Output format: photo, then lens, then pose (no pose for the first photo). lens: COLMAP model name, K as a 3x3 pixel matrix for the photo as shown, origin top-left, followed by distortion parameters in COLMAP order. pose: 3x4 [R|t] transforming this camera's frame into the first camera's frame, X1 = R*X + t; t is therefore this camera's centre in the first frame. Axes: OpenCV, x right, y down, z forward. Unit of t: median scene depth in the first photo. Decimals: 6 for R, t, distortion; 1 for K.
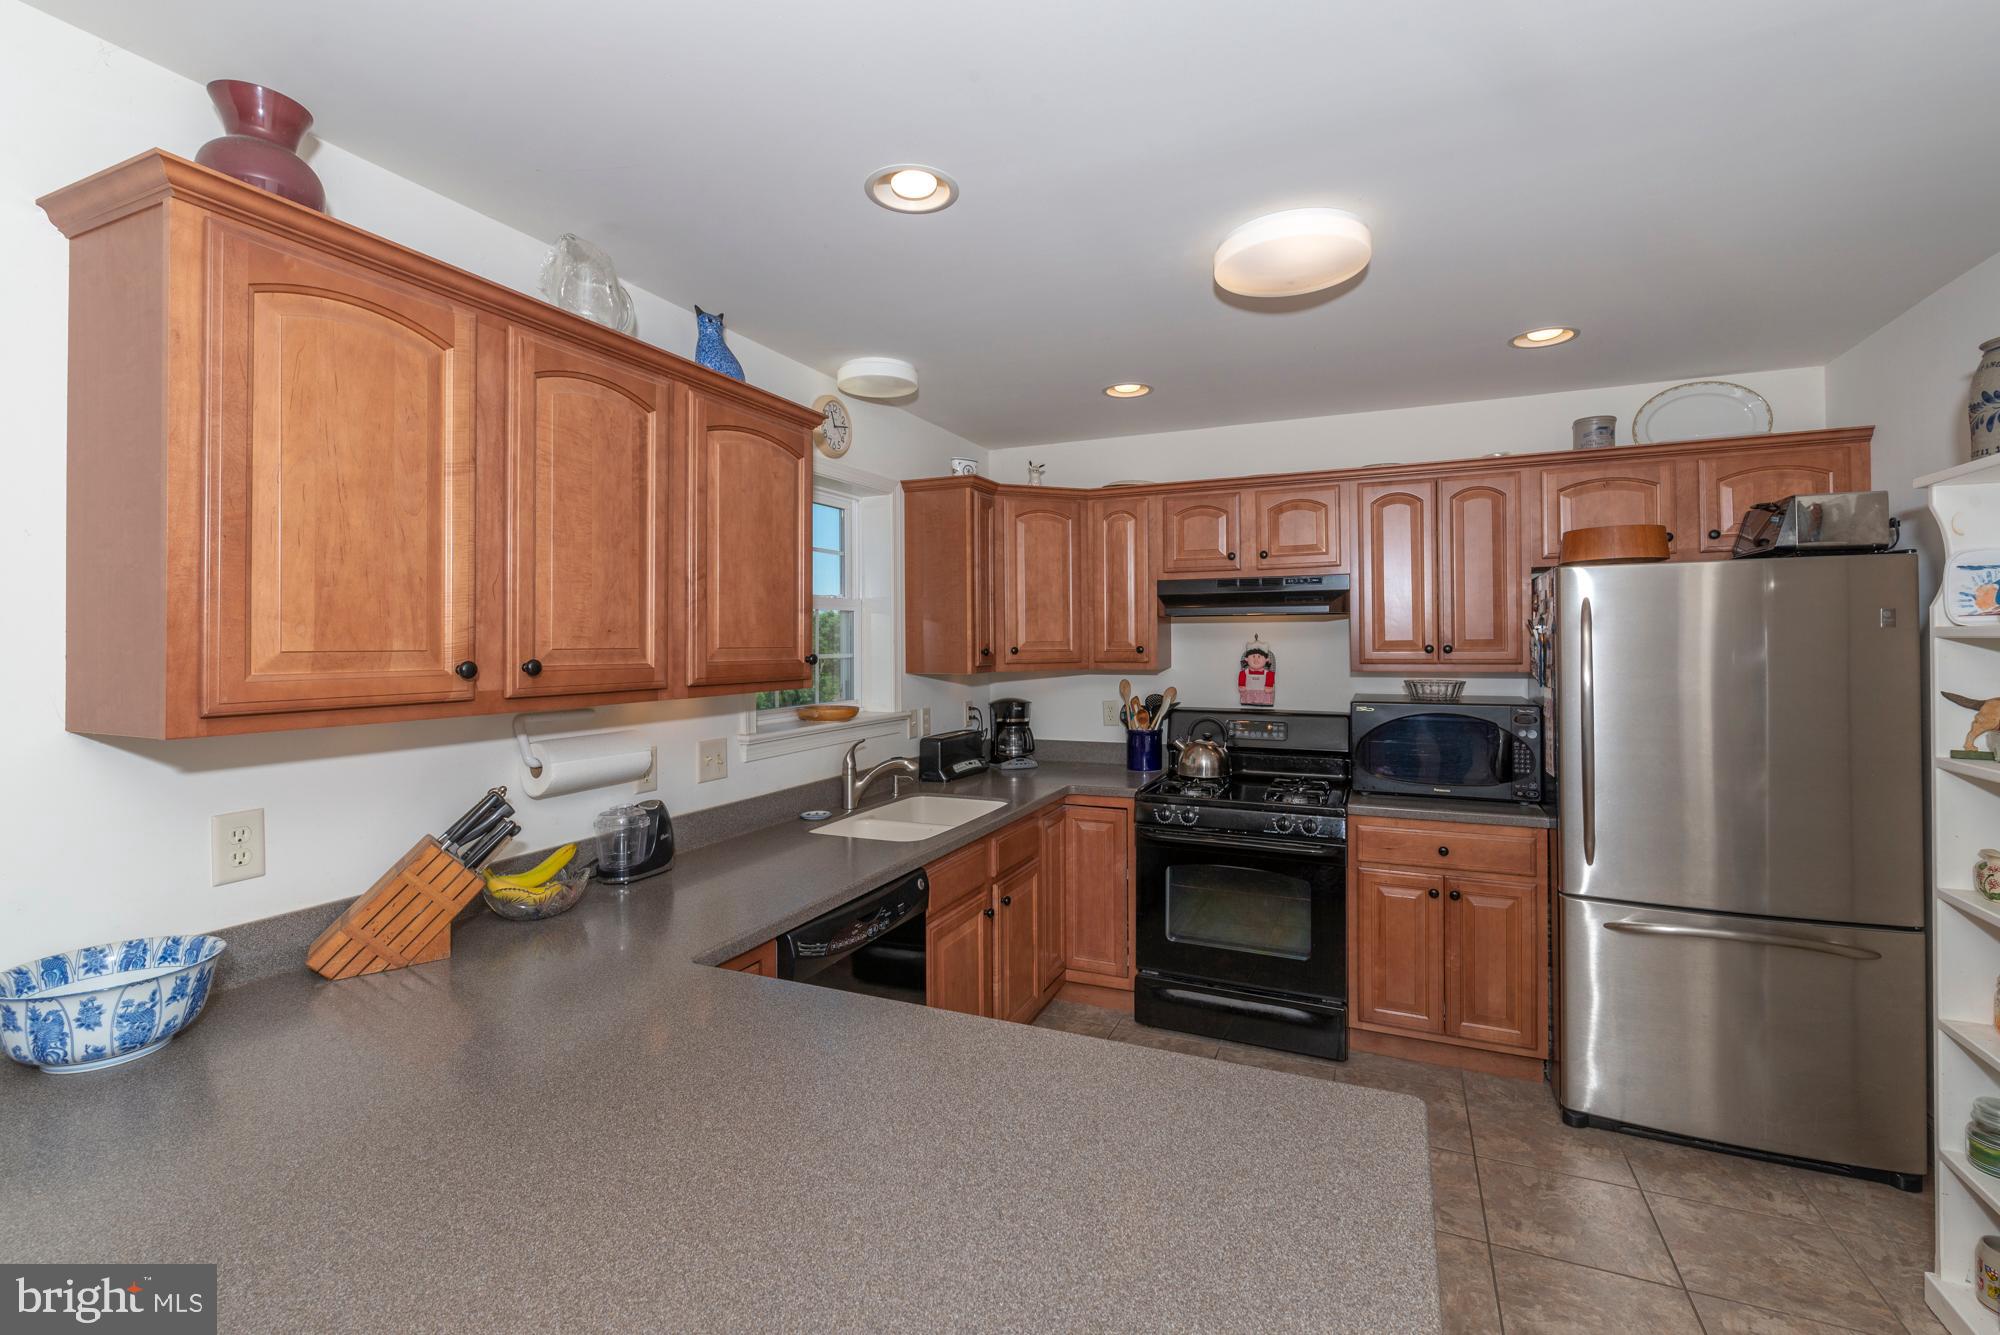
lens RADIAL K [[869.5, 0, 990.8], [0, 869.5, 647.0], [0, 0, 1]] dist [0.001149, -0.000450]
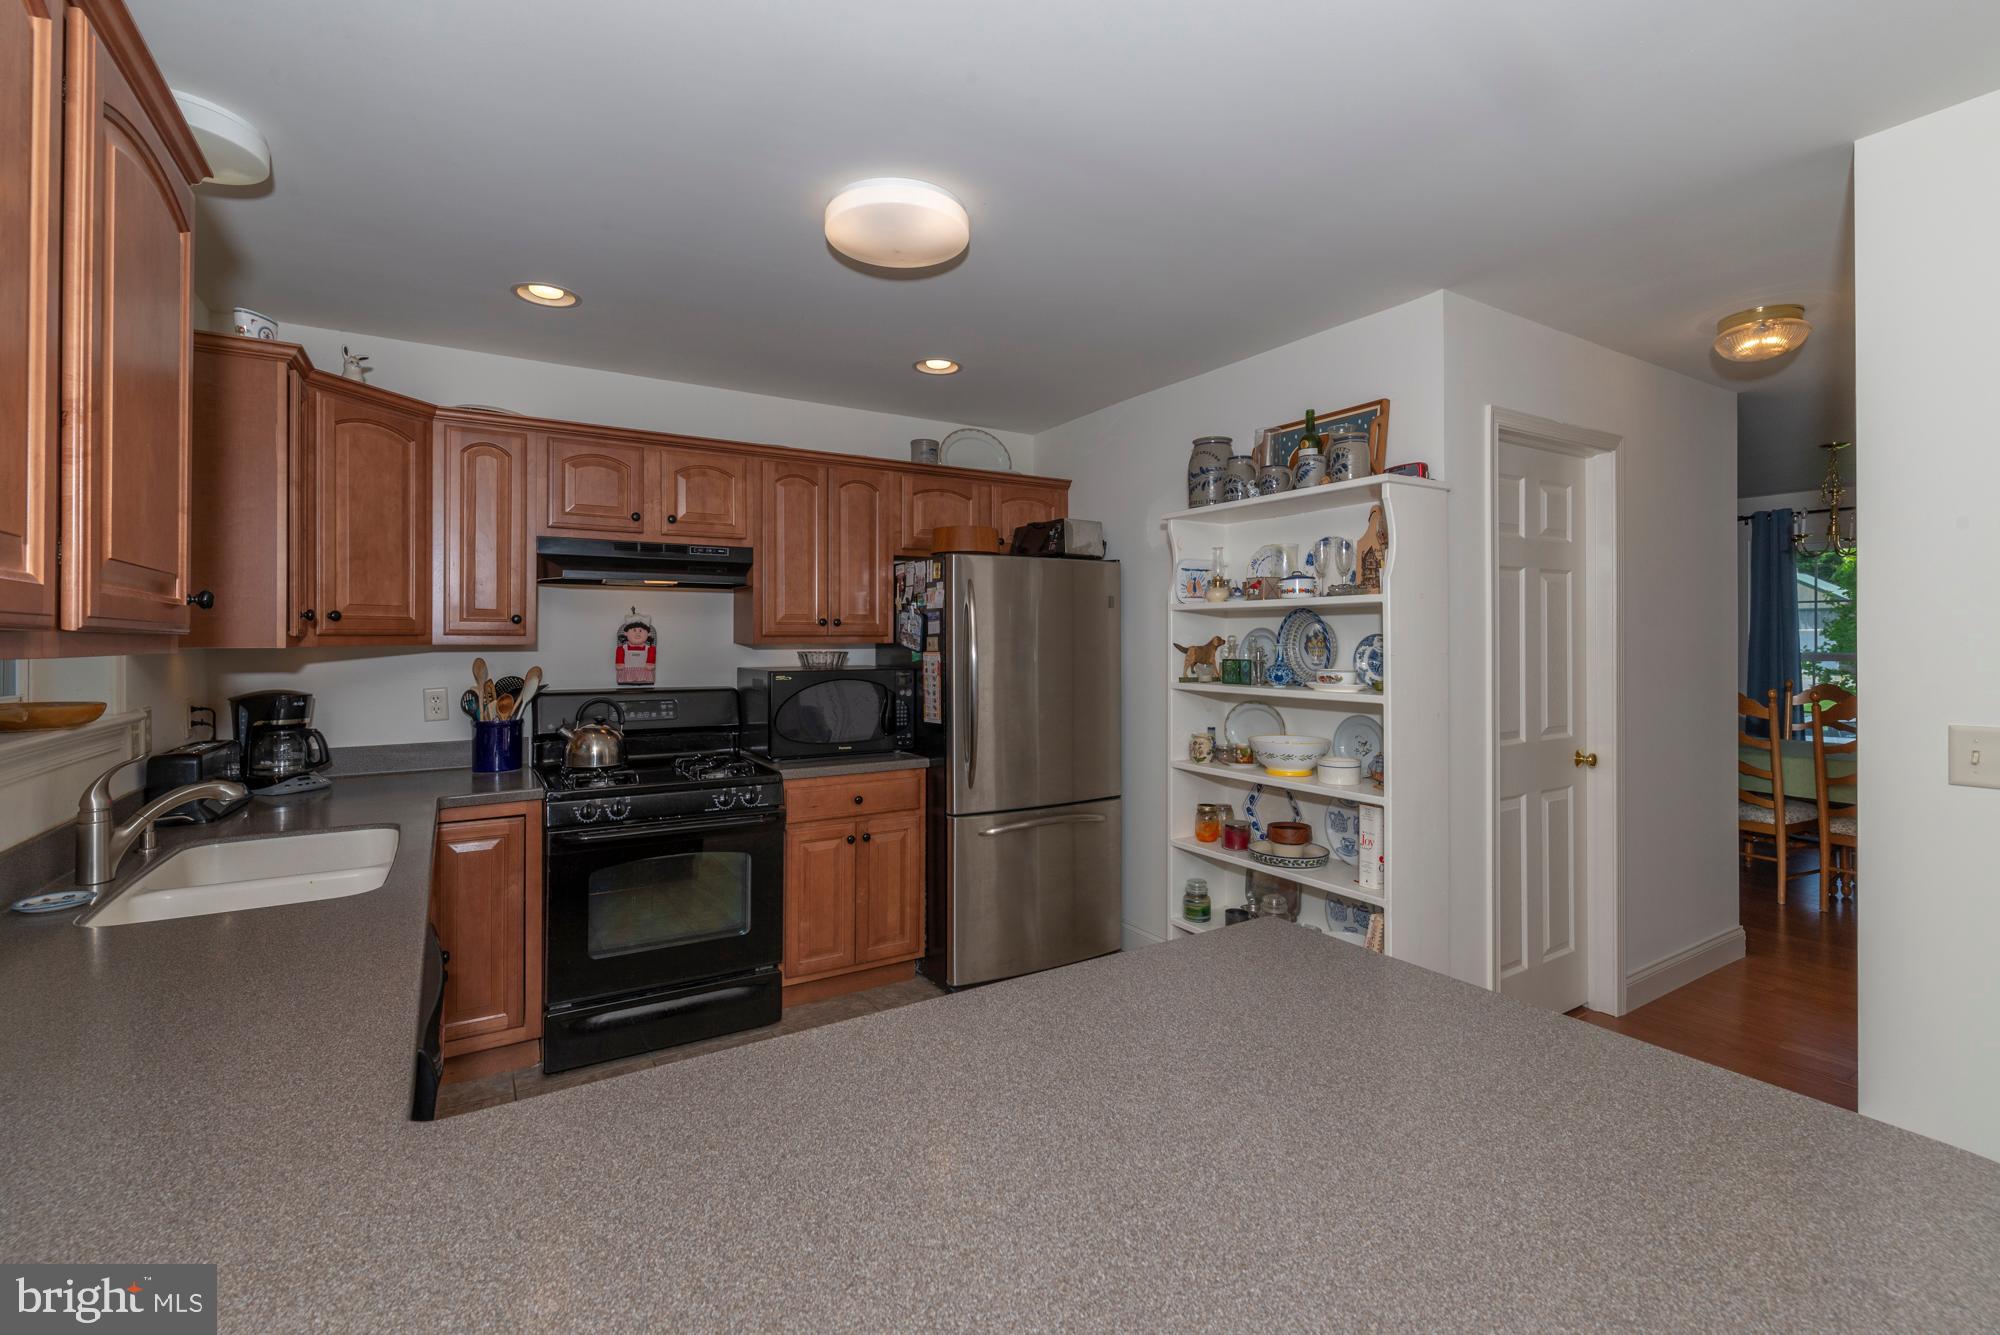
lens RADIAL K [[879.0, 0, 992.8], [0, 879.0, 645.9], [0, 0, 1]] dist [0.001350, 0.000116]
pose [[0.561471, 0.000261, 0.827496, -0.280093], [0.002038, 0.999996, -0.001699, 0.032831], [-0.827494, 0.002641, 0.561469, 0.190019]]
